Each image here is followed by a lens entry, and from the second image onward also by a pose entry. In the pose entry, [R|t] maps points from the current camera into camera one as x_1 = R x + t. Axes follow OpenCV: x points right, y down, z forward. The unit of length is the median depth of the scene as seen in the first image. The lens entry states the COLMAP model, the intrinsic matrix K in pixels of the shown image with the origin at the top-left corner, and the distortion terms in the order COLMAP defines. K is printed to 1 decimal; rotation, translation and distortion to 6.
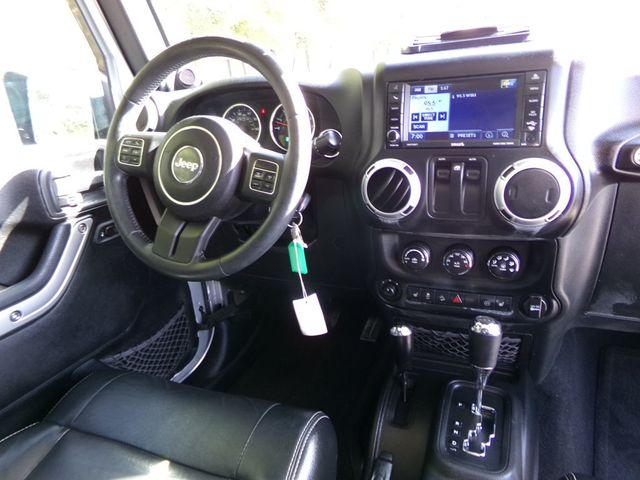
lens RADIAL K [[427.3, 0, 320.0], [0, 427.3, 240.0], [0, 0, 1]] dist [0.057418, -0.000384]
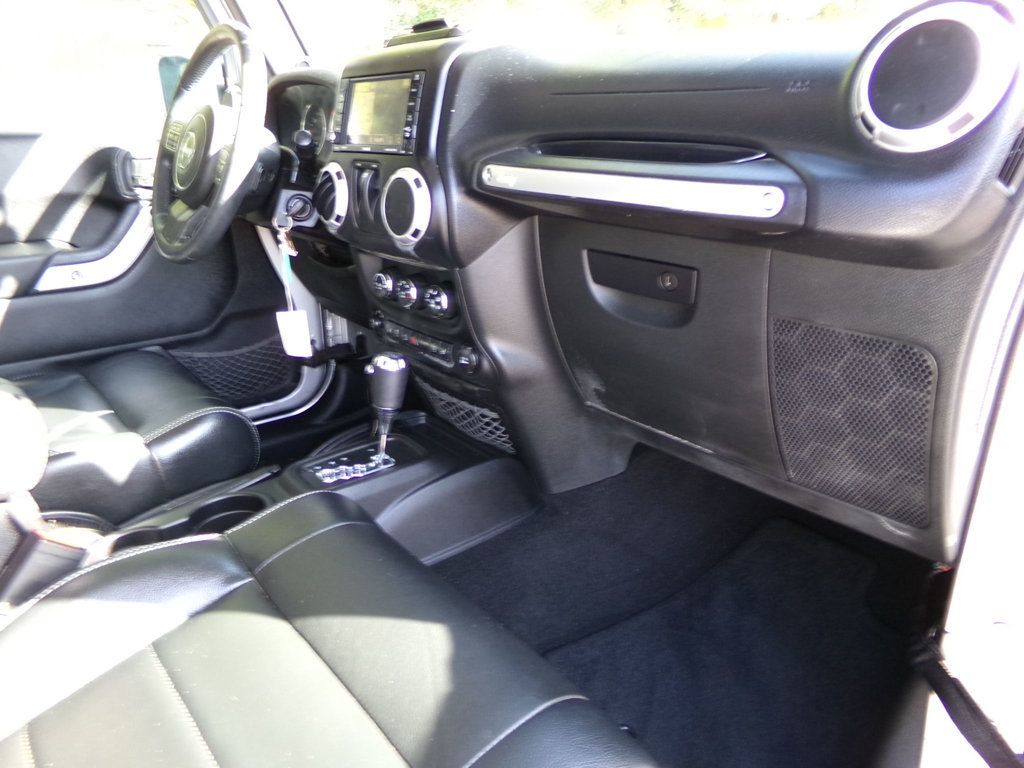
lens RADIAL K [[693.8, 0, 512.0], [0, 693.8, 384.0], [0, 0, 1]] dist [-0.001337, 0.025816]
pose [[0.895057, 0.217640, -0.389238, 0.965958], [-0.196939, 0.976008, 0.092866, 0.051942], [0.400110, -0.006464, 0.916444, -0.172768]]
